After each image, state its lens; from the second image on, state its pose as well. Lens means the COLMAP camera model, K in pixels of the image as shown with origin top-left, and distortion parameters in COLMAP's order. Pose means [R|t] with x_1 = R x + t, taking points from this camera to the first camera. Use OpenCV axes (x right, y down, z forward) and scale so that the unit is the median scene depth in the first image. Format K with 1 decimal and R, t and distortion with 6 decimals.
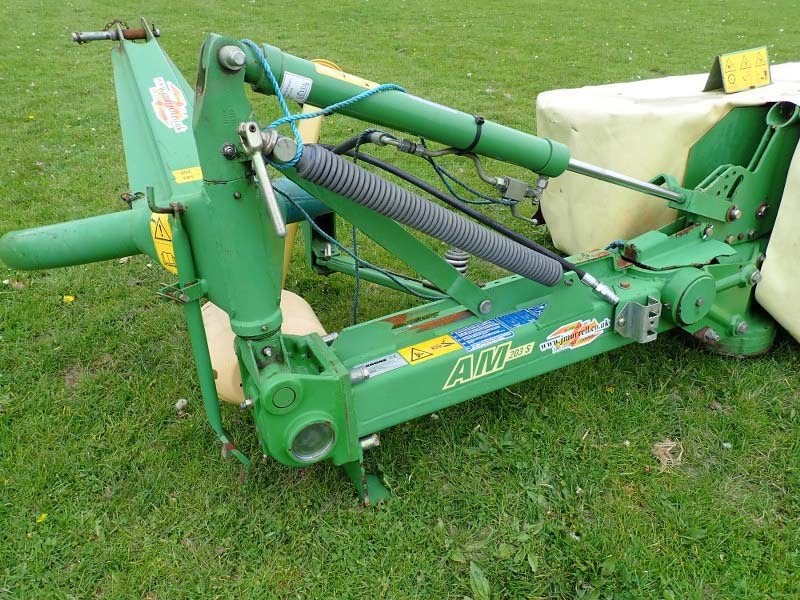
lens RADIAL K [[591.3, 0, 398.4], [0, 591.3, 304.0], [0, 0, 1]] dist [0.008096, -0.005809]
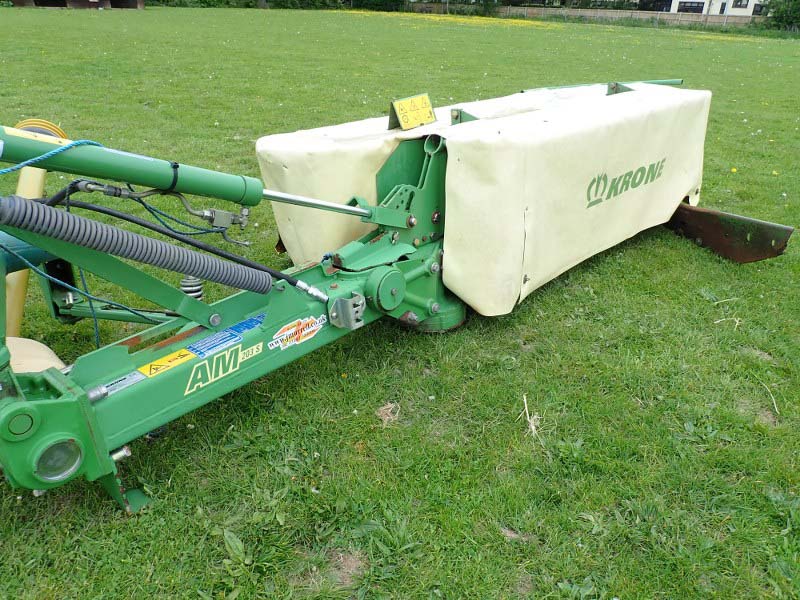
lens RADIAL K [[591.3, 0, 398.4], [0, 591.3, 304.0], [0, 0, 1]] dist [0.008096, -0.005809]
pose [[0.931662, -0.151673, 0.330154, 0.098886], [0.173815, 0.984028, -0.038426, 0.078426], [-0.319053, 0.093186, 0.943145, -0.213591]]
